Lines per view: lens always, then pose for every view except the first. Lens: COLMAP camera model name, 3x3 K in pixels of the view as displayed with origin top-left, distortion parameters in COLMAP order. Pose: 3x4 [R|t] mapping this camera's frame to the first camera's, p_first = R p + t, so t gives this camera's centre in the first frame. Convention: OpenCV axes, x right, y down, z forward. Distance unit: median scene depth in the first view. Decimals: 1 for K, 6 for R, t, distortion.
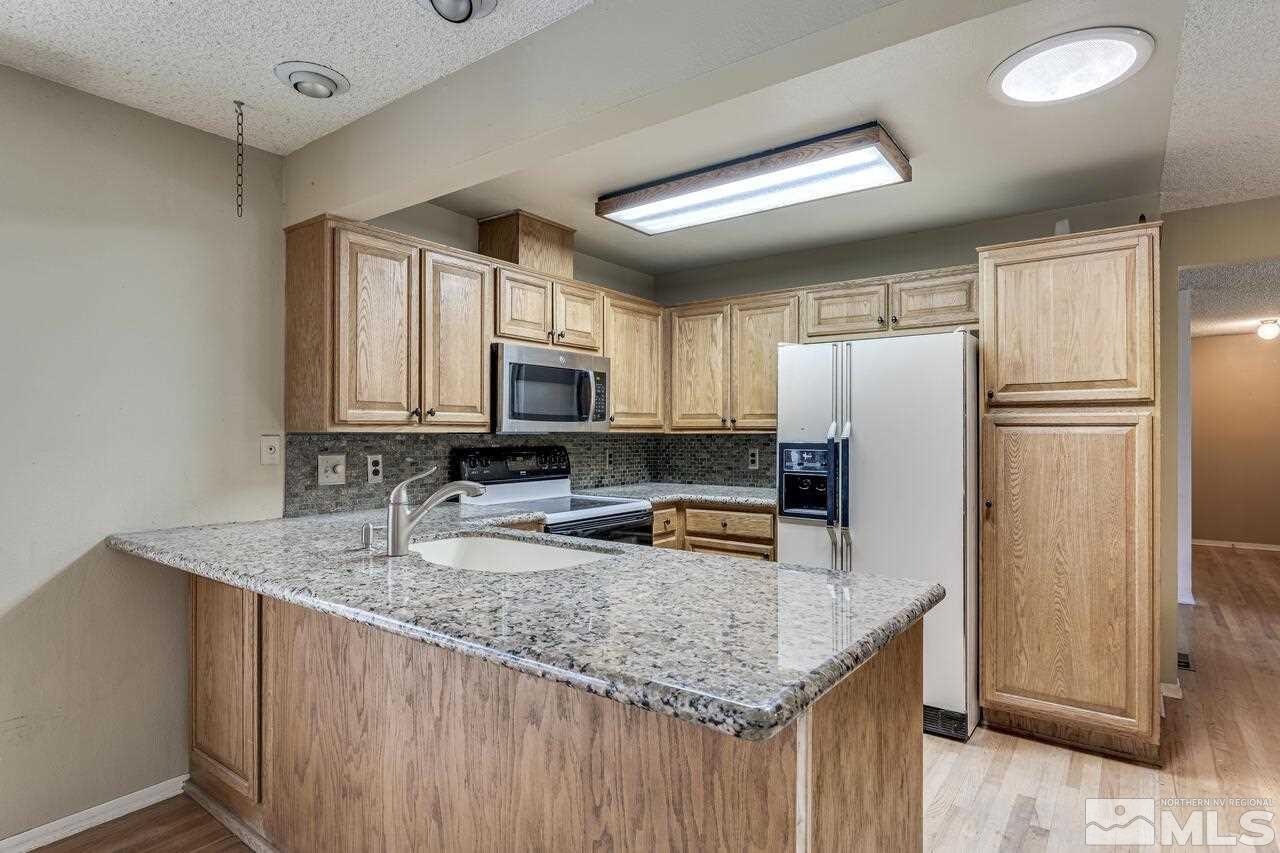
lens RADIAL K [[671.3, 0, 640.0], [0, 671.3, 426.5], [0, 0, 1]] dist [-0.002111, -0.000270]
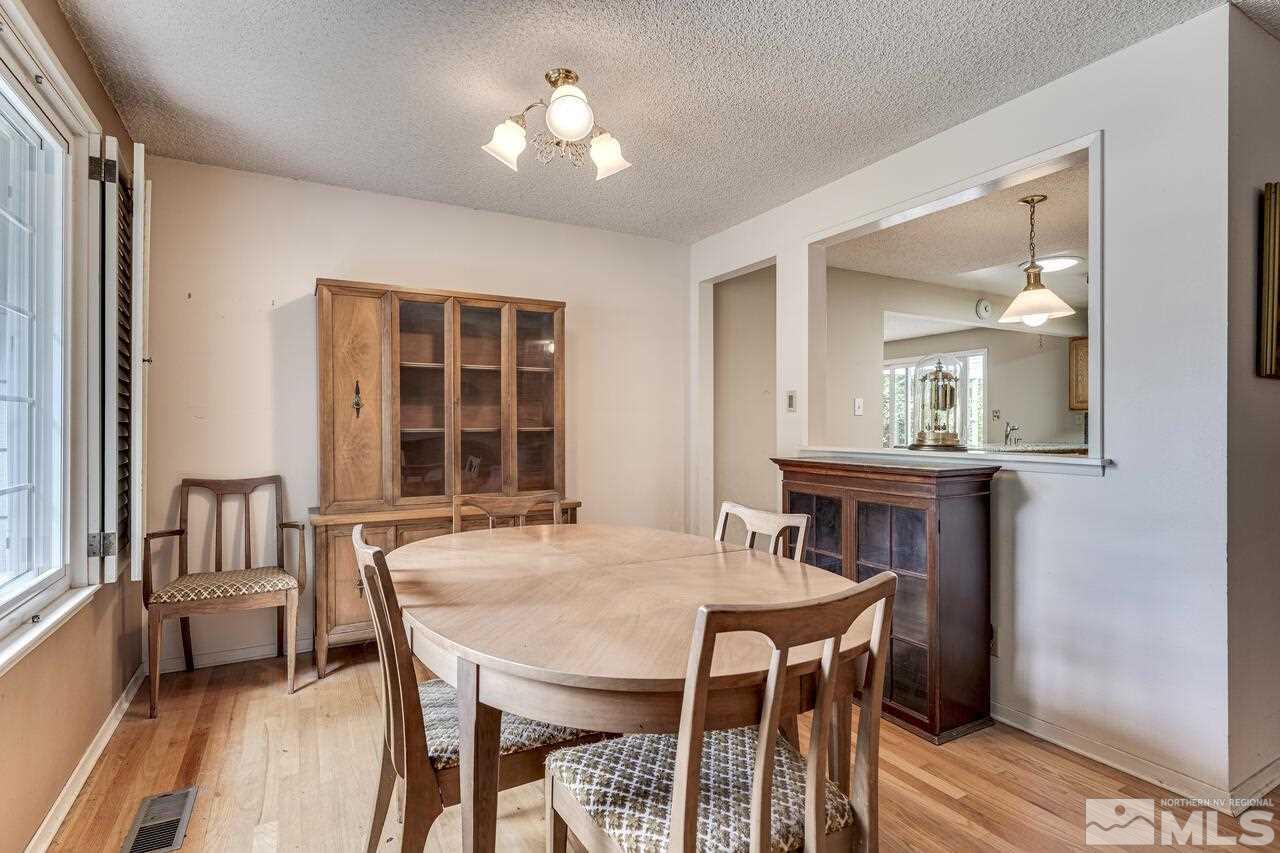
lens RADIAL K [[639.7, 0, 643.9], [0, 639.7, 414.7], [0, 0, 1]] dist [0.000097, -0.001310]
pose [[-0.421328, -0.015570, -0.906775, 2.338142], [0.005464, 0.999791, -0.019706, 0.051459], [0.906892, -0.013258, -0.421155, 0.411539]]
